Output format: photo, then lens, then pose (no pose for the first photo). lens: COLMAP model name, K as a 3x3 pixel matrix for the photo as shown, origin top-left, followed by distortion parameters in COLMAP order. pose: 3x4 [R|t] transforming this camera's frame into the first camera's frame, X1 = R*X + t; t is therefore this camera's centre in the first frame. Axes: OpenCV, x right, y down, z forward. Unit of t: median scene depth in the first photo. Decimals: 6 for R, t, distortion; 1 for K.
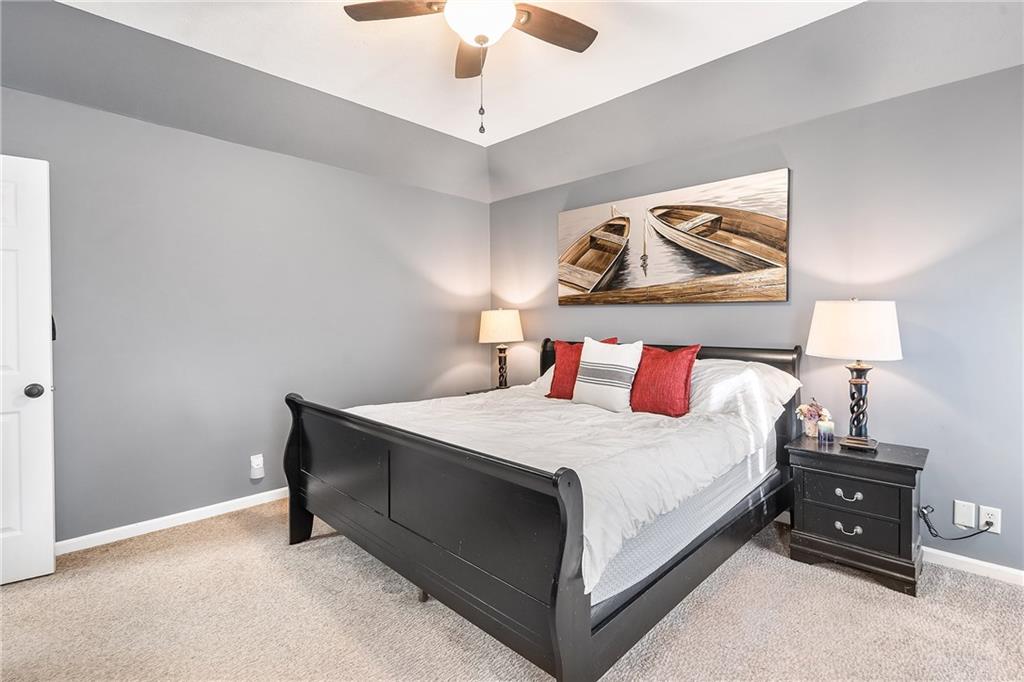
lens RADIAL K [[469.3, 0, 478.9], [0, 469.3, 324.9], [0, 0, 1]] dist [-0.005392, 0.001700]
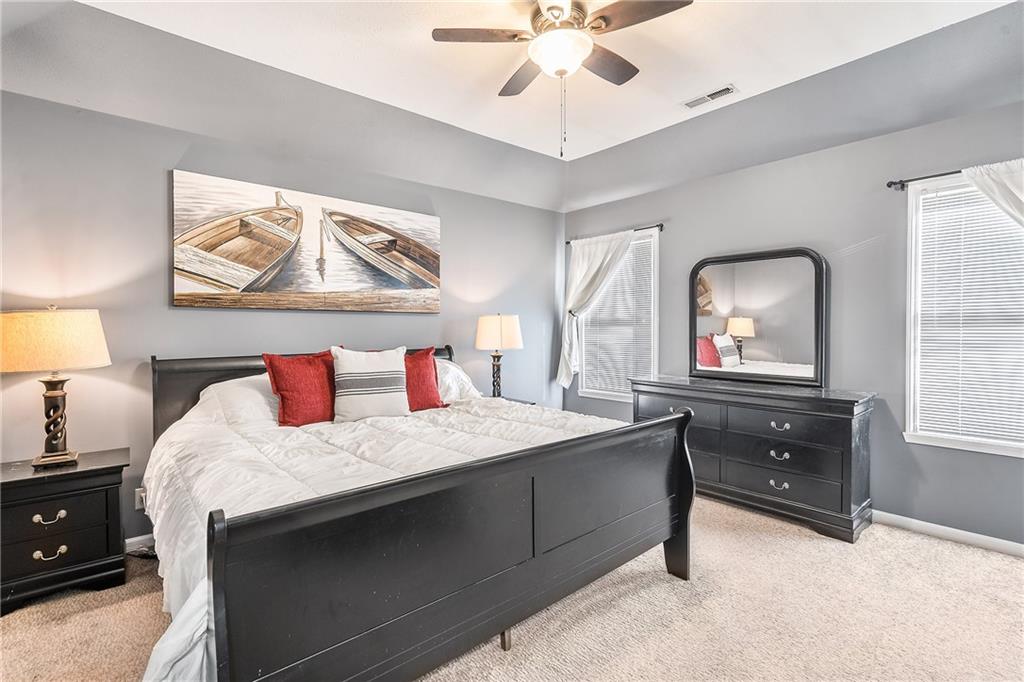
lens RADIAL K [[469.3, 0, 509.6], [0, 469.3, 335.4], [0, 0, 1]] dist [-0.005392, 0.001700]
pose [[0.057025, -0.015810, 0.998248, -0.606638], [0.015913, 0.999762, 0.014925, -0.002138], [-0.998246, 0.015034, 0.057263, 0.606144]]
